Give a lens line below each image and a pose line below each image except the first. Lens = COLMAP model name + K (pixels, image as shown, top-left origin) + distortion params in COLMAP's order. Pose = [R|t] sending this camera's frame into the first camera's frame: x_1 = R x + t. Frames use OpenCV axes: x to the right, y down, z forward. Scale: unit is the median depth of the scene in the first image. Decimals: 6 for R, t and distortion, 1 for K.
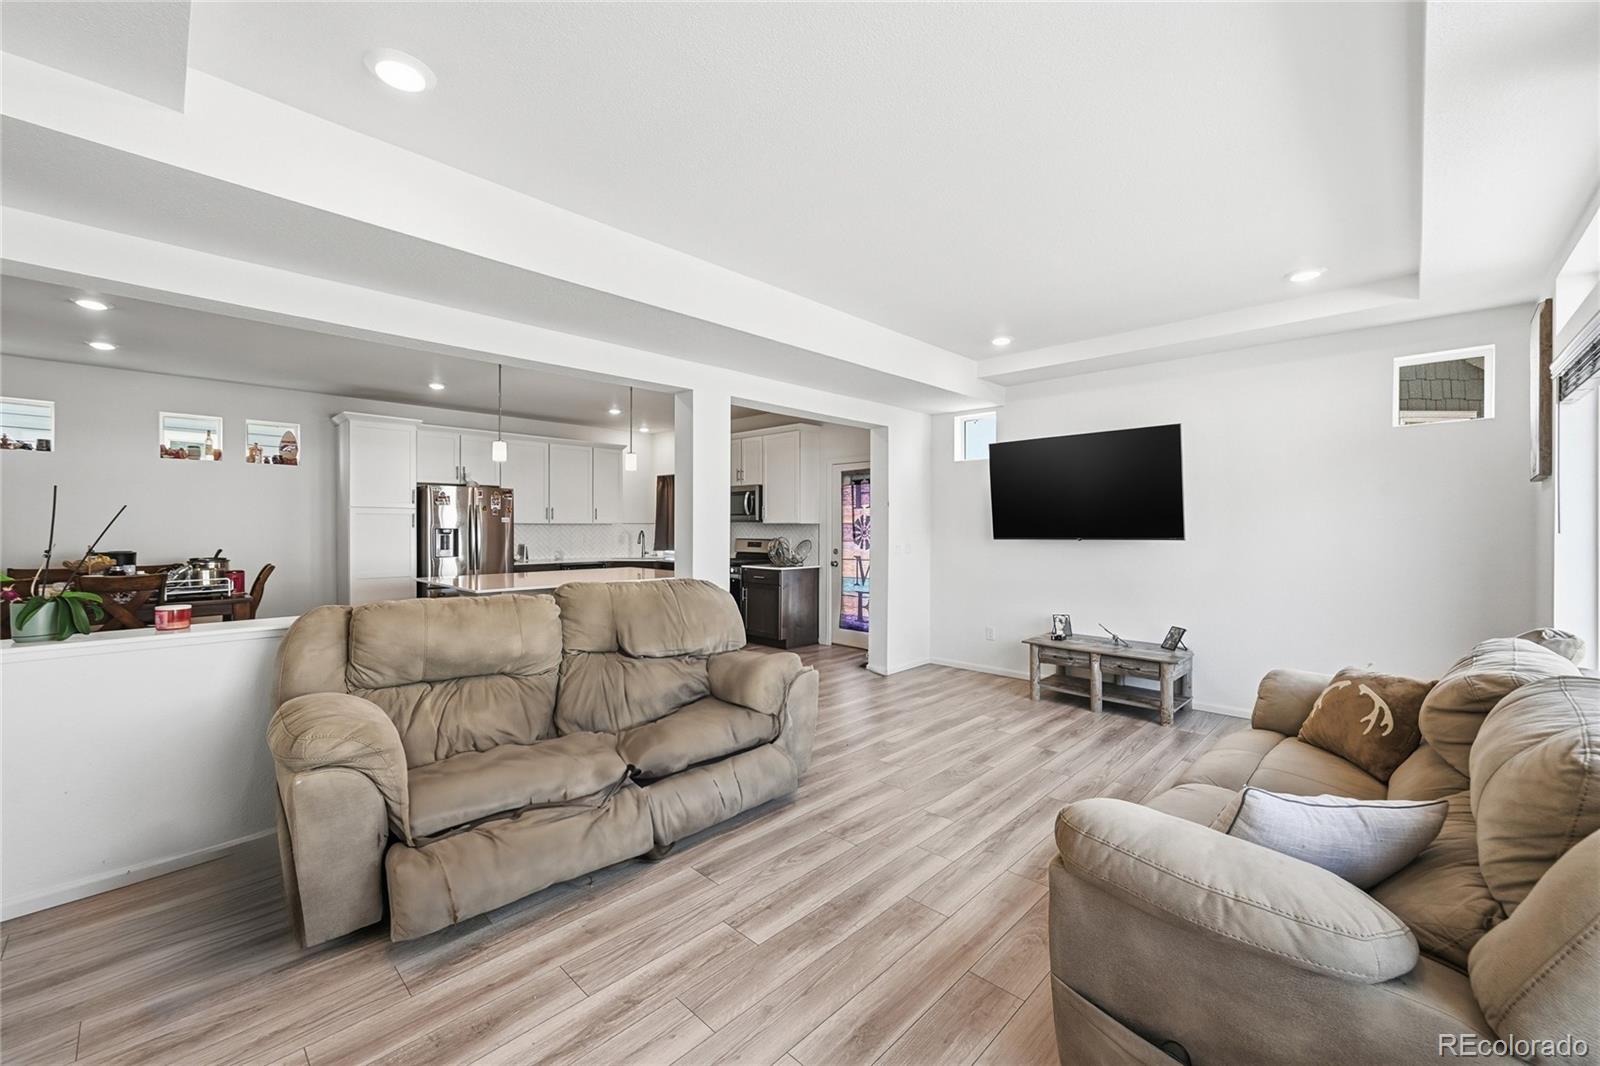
lens RADIAL K [[640.7, 0, 802.0], [0, 640.7, 528.6], [0, 0, 1]] dist [-0.003582, 0.001027]
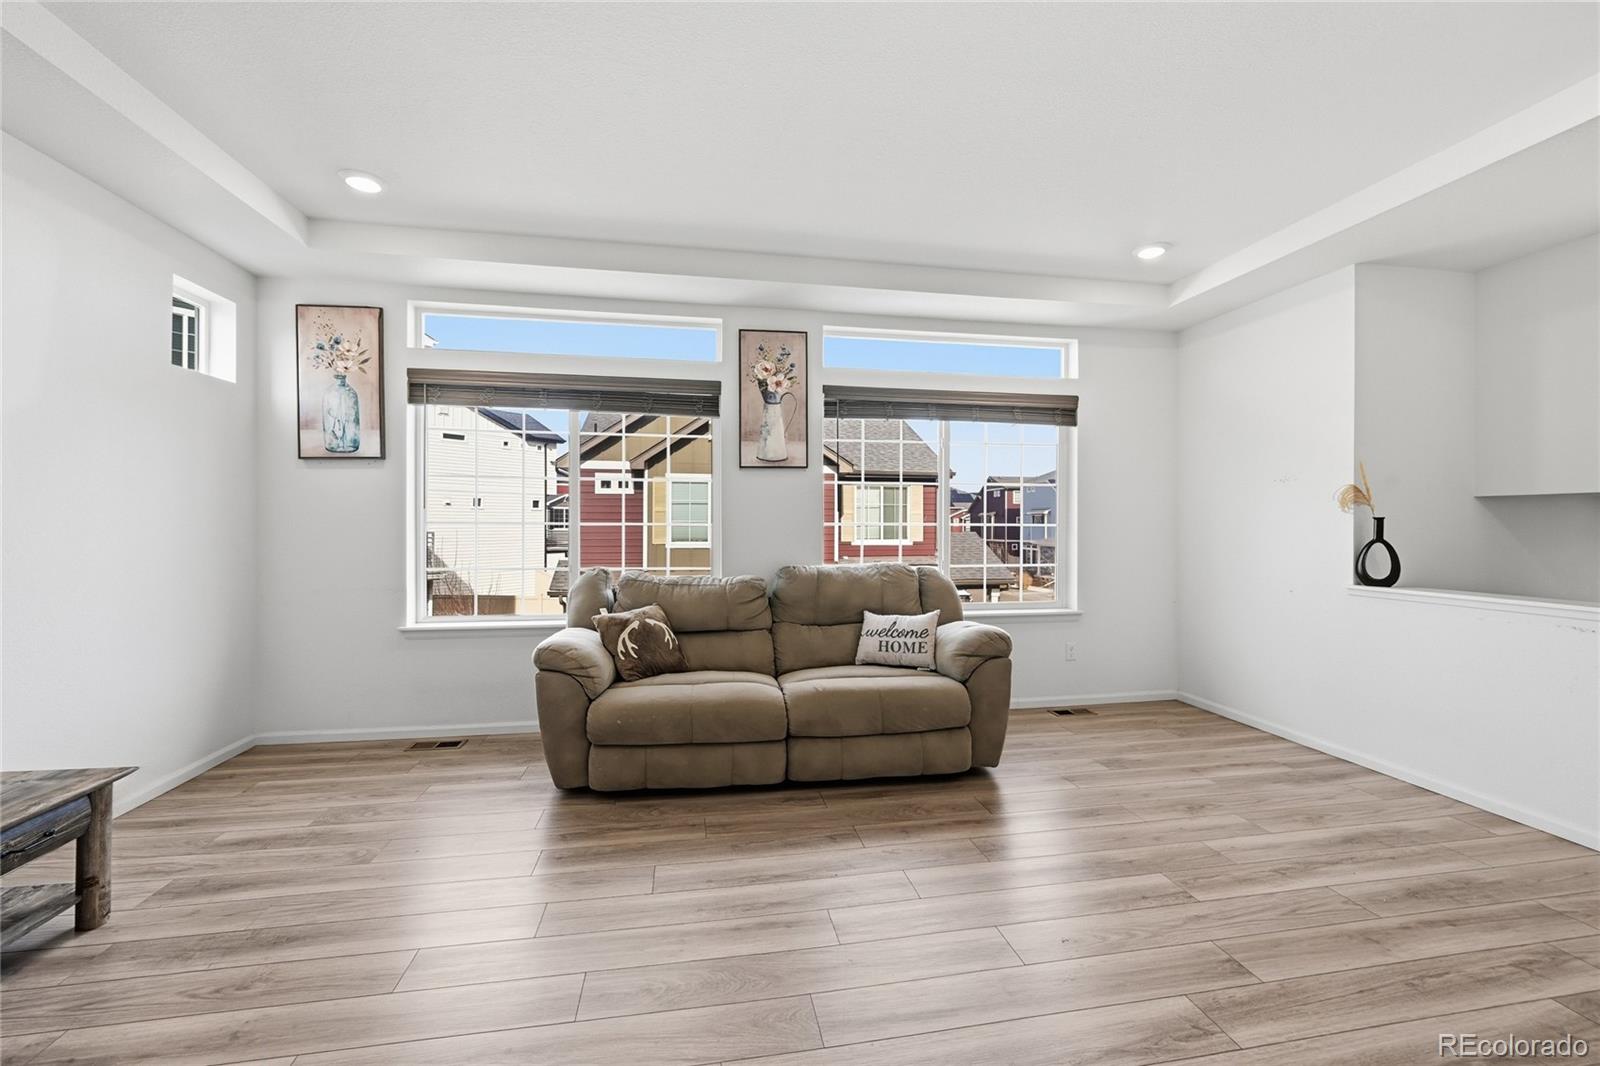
lens RADIAL K [[640.7, 0, 803.7], [0, 640.7, 532.4], [0, 0, 1]] dist [-0.003582, 0.001027]
pose [[-0.810400, -0.013307, 0.585726, -0.064748], [-0.002975, 0.999823, 0.018598, 0.012982], [-0.585869, 0.013330, -0.810296, 0.702451]]
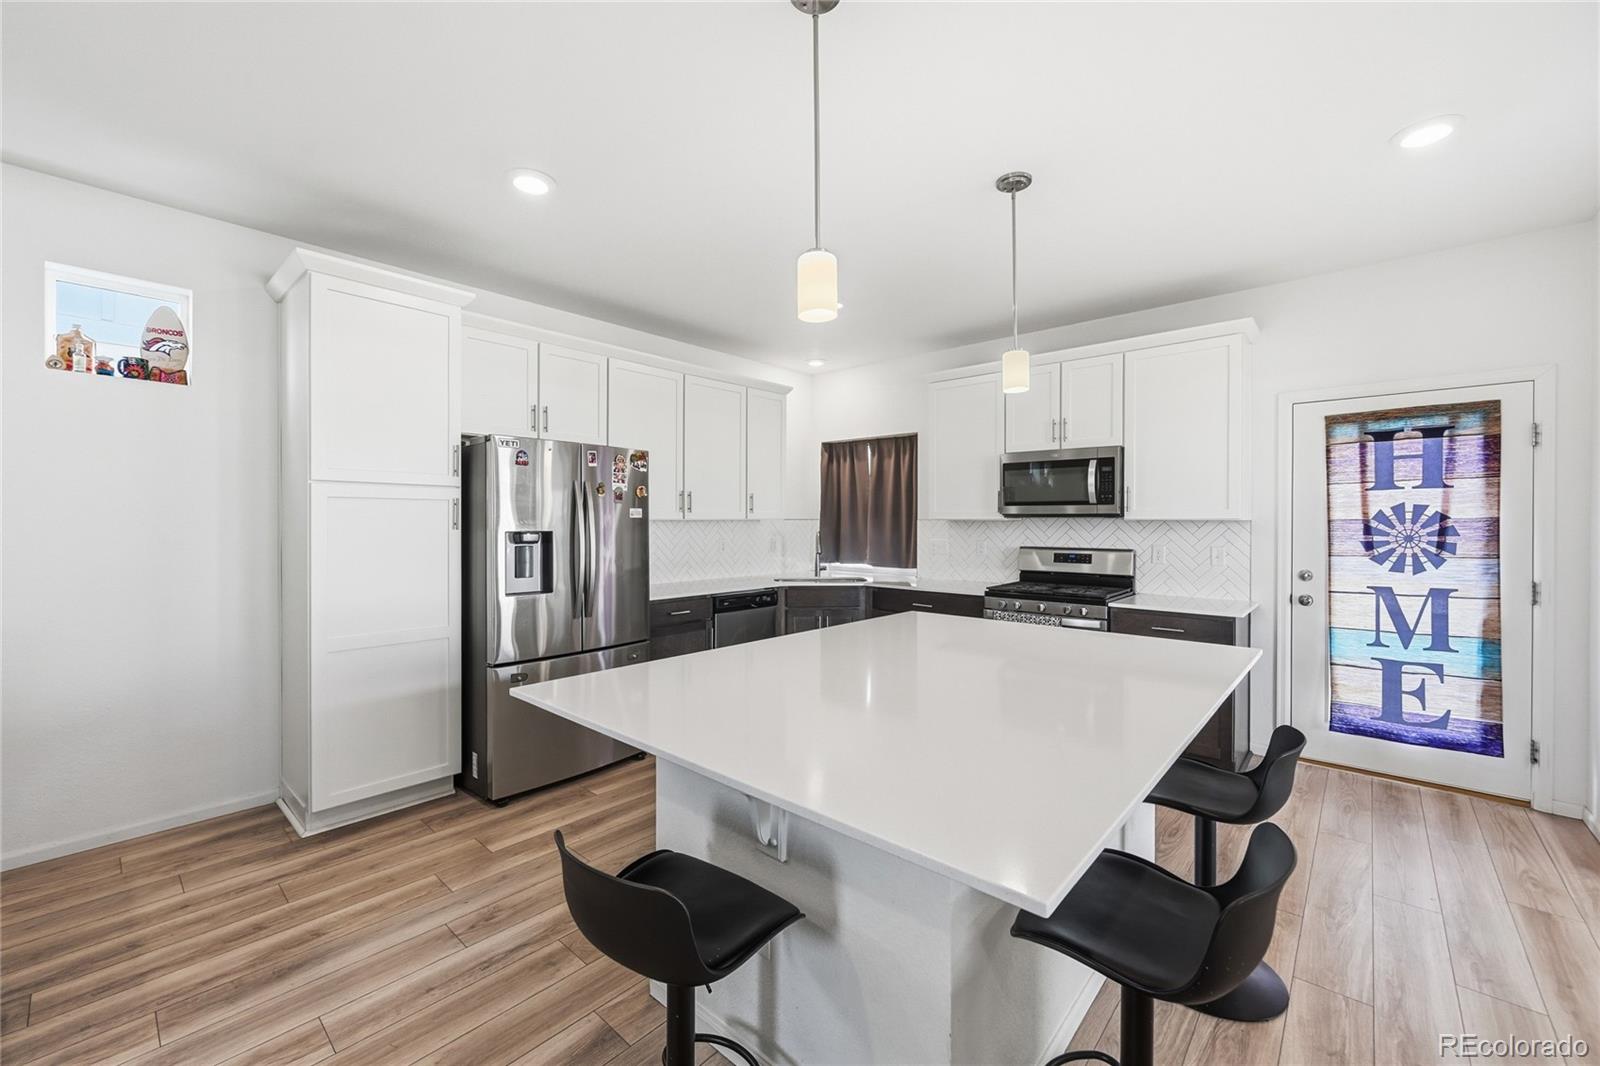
lens RADIAL K [[640.7, 0, 798.5], [0, 640.7, 525.2], [0, 0, 1]] dist [-0.003582, 0.001027]
pose [[0.999156, -0.000180, 0.041085, -0.392891], [0.000100, 0.999998, 0.001947, -0.005478], [-0.041085, -0.001941, 0.999154, 0.550731]]
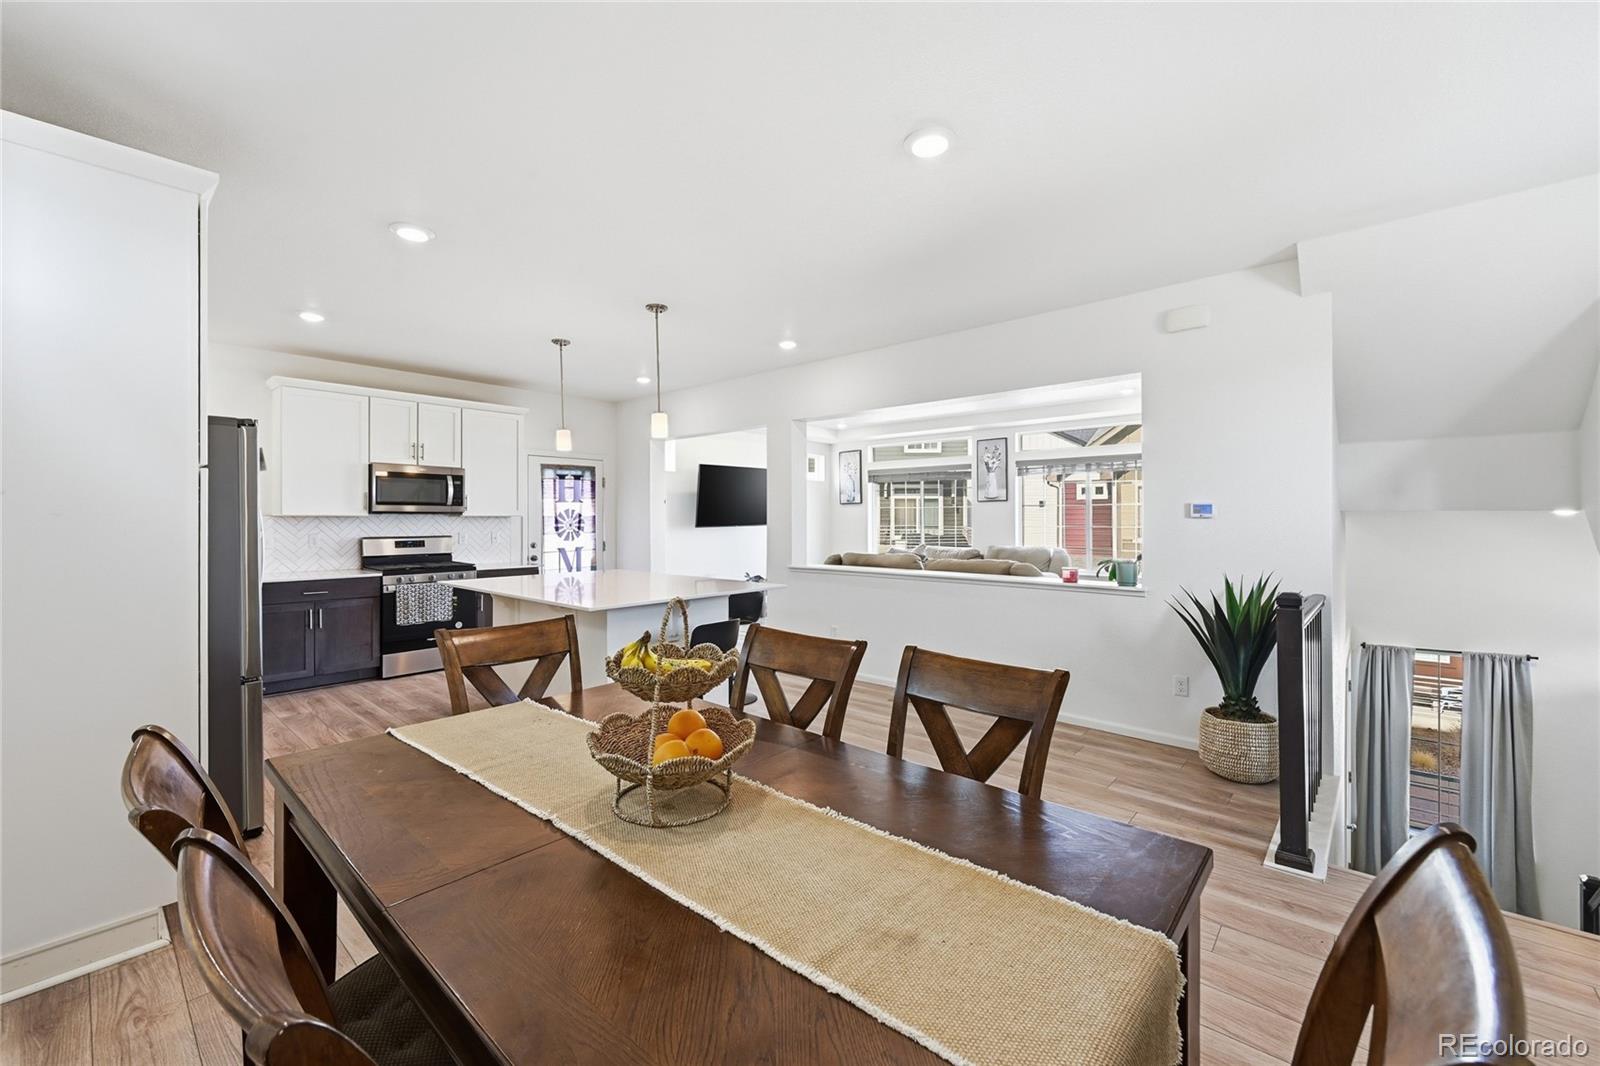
lens RADIAL K [[640.7, 0, 799.3], [0, 640.7, 520.0], [0, 0, 1]] dist [-0.003582, 0.001027]
pose [[-0.045613, -0.004682, 0.998948, -1.004705], [0.004054, 0.999980, 0.004872, -0.006241], [-0.998951, 0.004272, -0.045593, 0.687319]]
